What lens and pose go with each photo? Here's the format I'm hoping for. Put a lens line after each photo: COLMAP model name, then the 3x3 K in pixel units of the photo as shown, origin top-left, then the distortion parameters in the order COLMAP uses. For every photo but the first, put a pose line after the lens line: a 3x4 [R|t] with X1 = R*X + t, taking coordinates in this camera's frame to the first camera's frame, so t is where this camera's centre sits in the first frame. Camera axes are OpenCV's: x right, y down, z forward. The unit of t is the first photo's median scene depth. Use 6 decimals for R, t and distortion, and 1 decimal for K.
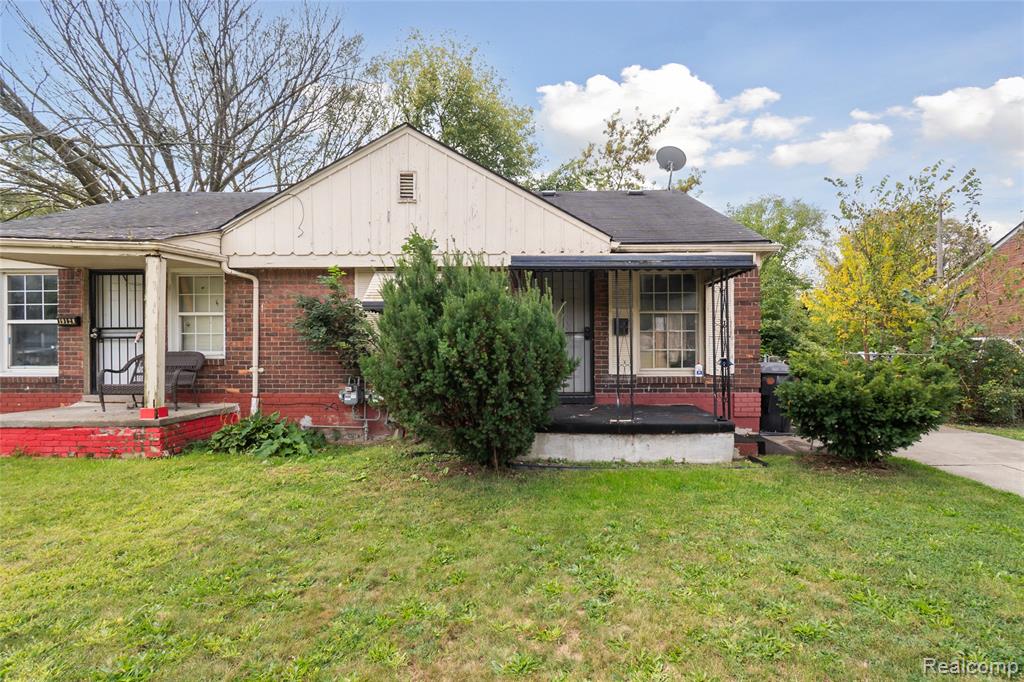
lens RADIAL K [[461.7, 0, 537.3], [0, 461.7, 346.8], [0, 0, 1]] dist [-0.000939, -0.000222]
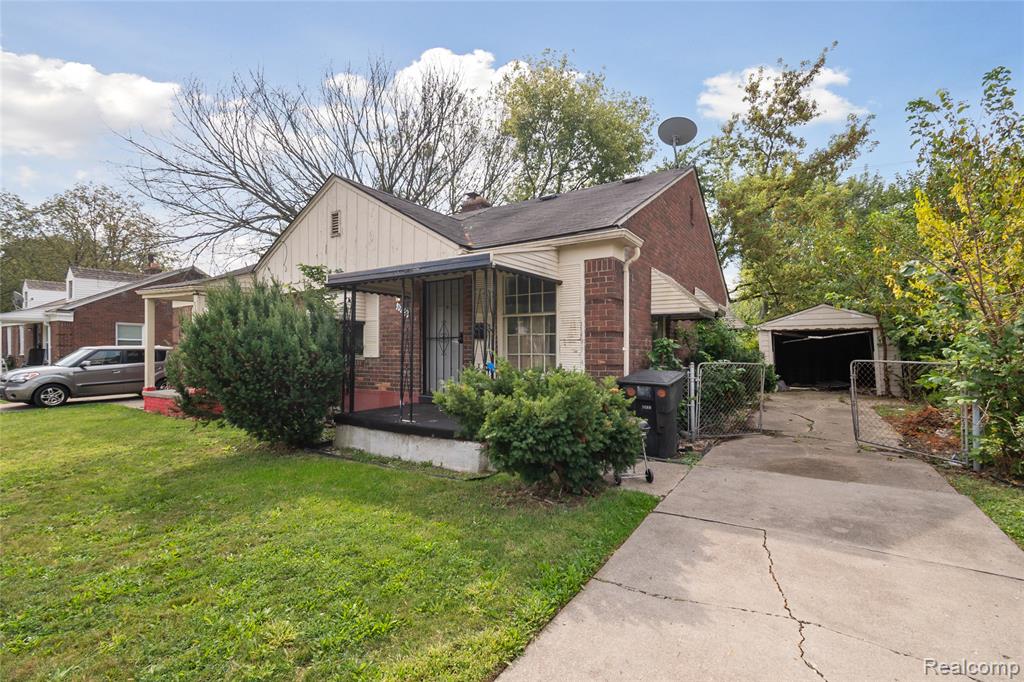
lens RADIAL K [[455.3, 0, 517.0], [0, 455.3, 351.2], [0, 0, 1]] dist [0.003011, 0.000497]
pose [[0.854505, 0.000382, -0.519443, 0.761502], [0.001584, 0.999993, 0.003340, -0.002979], [0.519440, -0.003677, 0.854499, 0.189949]]
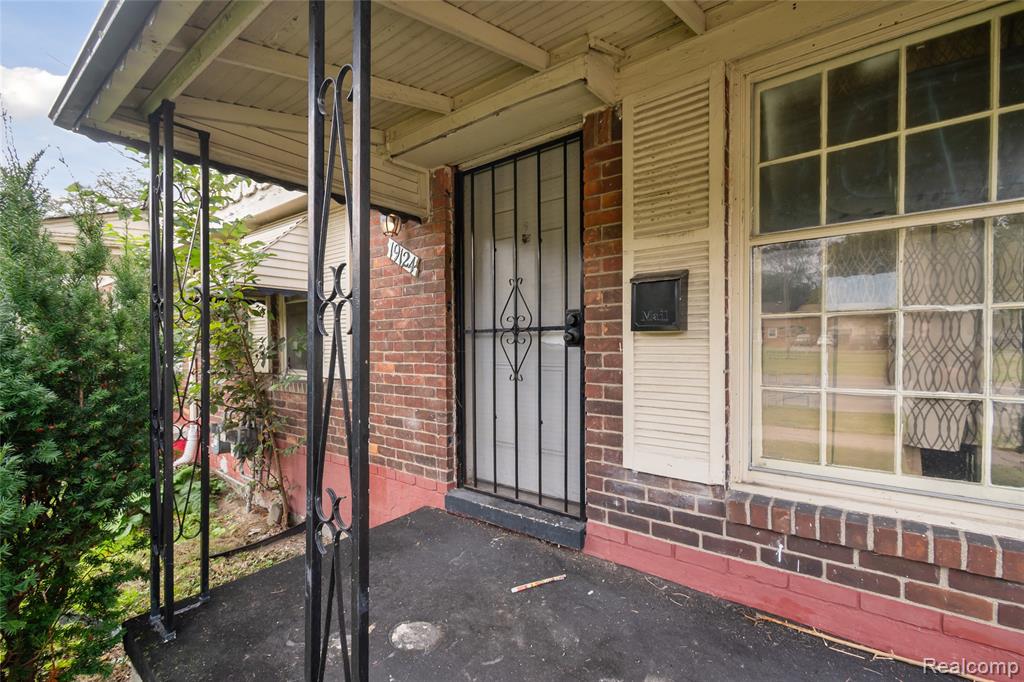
lens RADIAL K [[455.3, 0, 517.0], [0, 455.3, 351.2], [0, 0, 1]] dist [0.003011, 0.000497]
pose [[0.804264, 0.005288, -0.594248, 0.272672], [0.003579, 0.999899, 0.013742, -0.018603], [0.594261, -0.013179, 0.804164, 0.726835]]
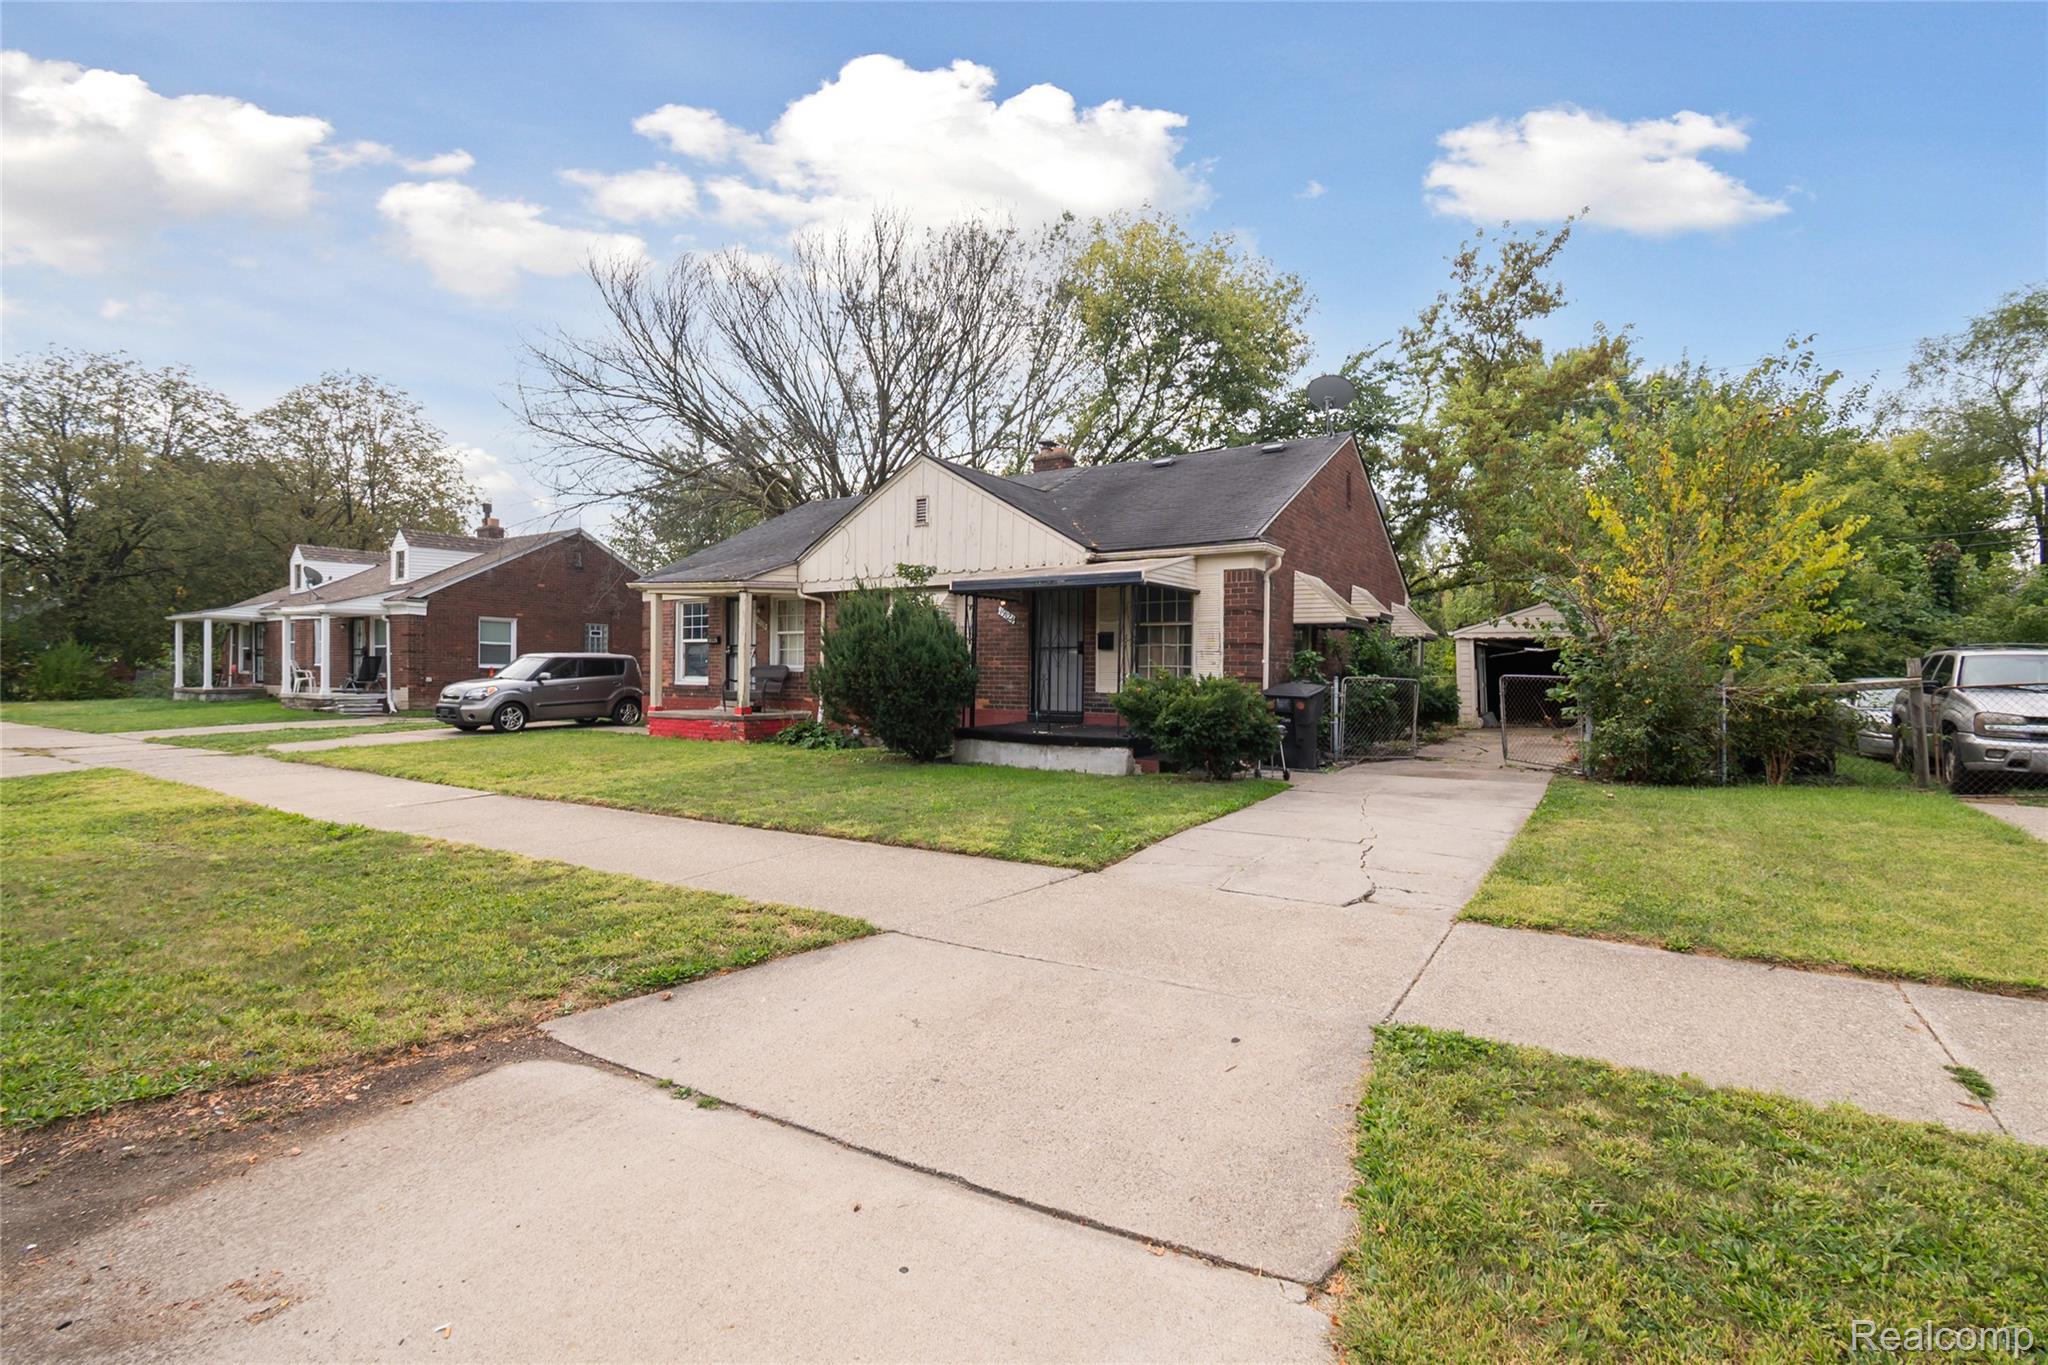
lens RADIAL K [[900.1, 0, 1024.0], [0, 900.1, 682.5], [0, 0, 1]] dist [0.003063, 0.000219]
pose [[0.844186, 0.016215, -0.535804, 1.005194], [-0.007676, 0.999806, 0.018163, 0.008099], [0.535995, -0.011221, 0.844147, -0.610209]]
